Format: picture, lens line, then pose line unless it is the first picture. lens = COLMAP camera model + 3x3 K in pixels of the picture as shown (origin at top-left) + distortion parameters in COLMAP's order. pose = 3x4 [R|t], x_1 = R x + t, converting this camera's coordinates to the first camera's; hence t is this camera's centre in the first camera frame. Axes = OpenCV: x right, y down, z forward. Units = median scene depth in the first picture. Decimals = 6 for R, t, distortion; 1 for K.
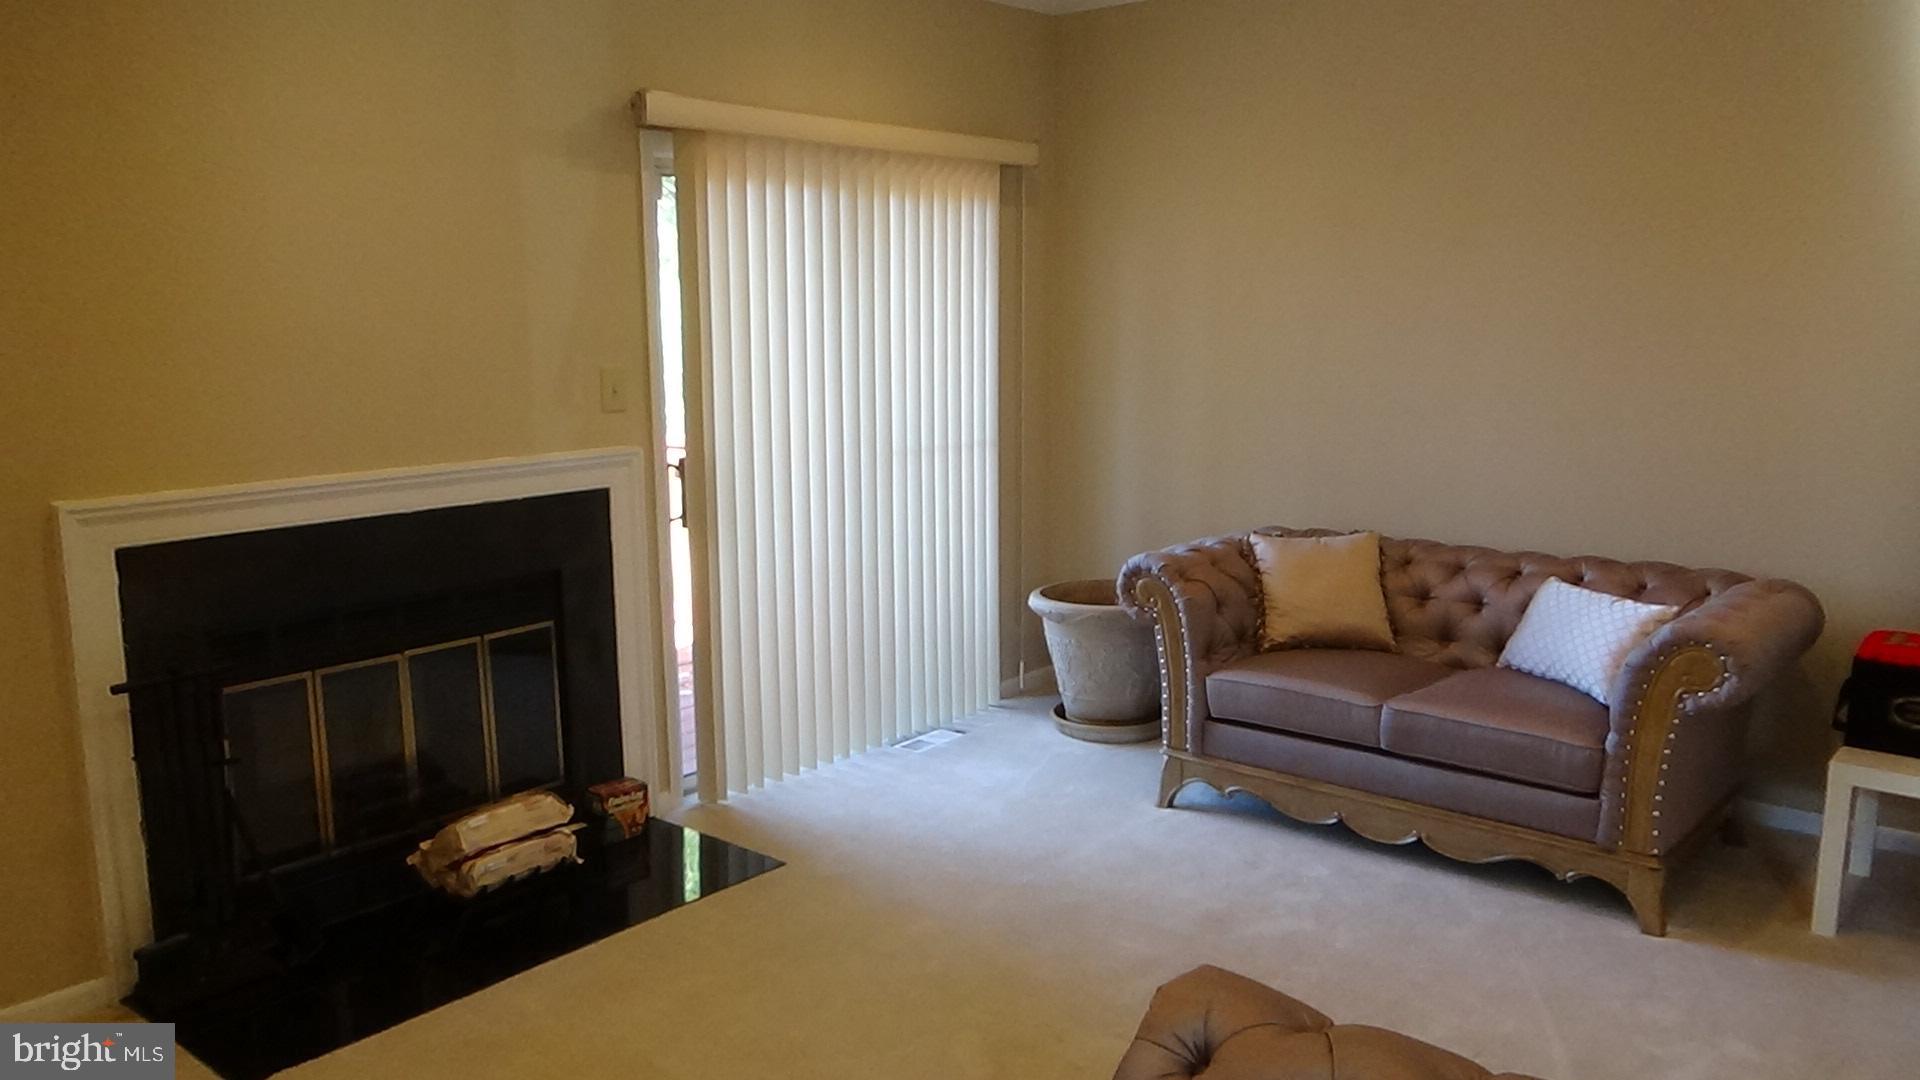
lens RADIAL K [[1433.1, 0, 967.0], [0, 1433.1, 545.2], [0, 0, 1]] dist [-0.004173, 0.000616]
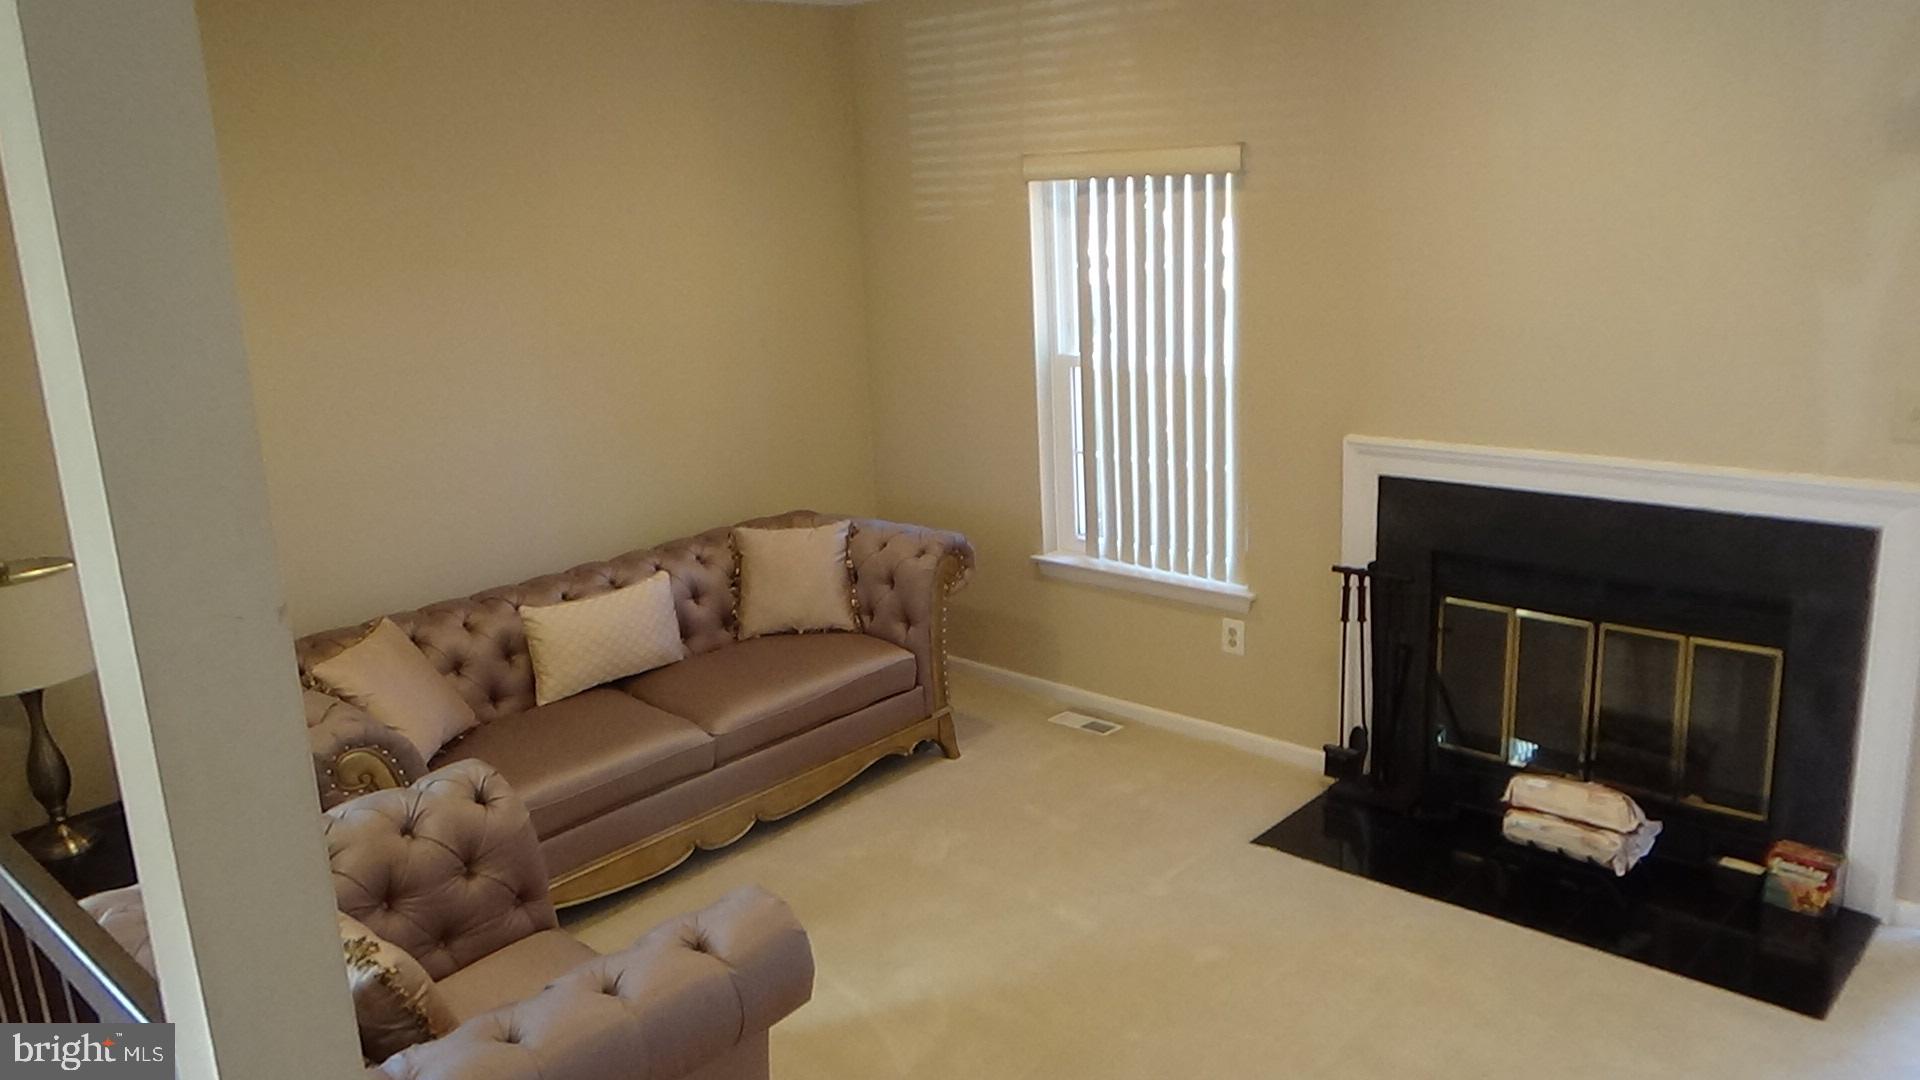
lens RADIAL K [[1433.1, 0, 958.0], [0, 1433.1, 540.0], [0, 0, 1]] dist [-0.004173, 0.000616]
pose [[-0.067011, 0.248252, -0.966375, 0.691708], [-0.116725, 0.959951, 0.254696, -0.211090], [0.990901, 0.129867, -0.035350, 0.559572]]
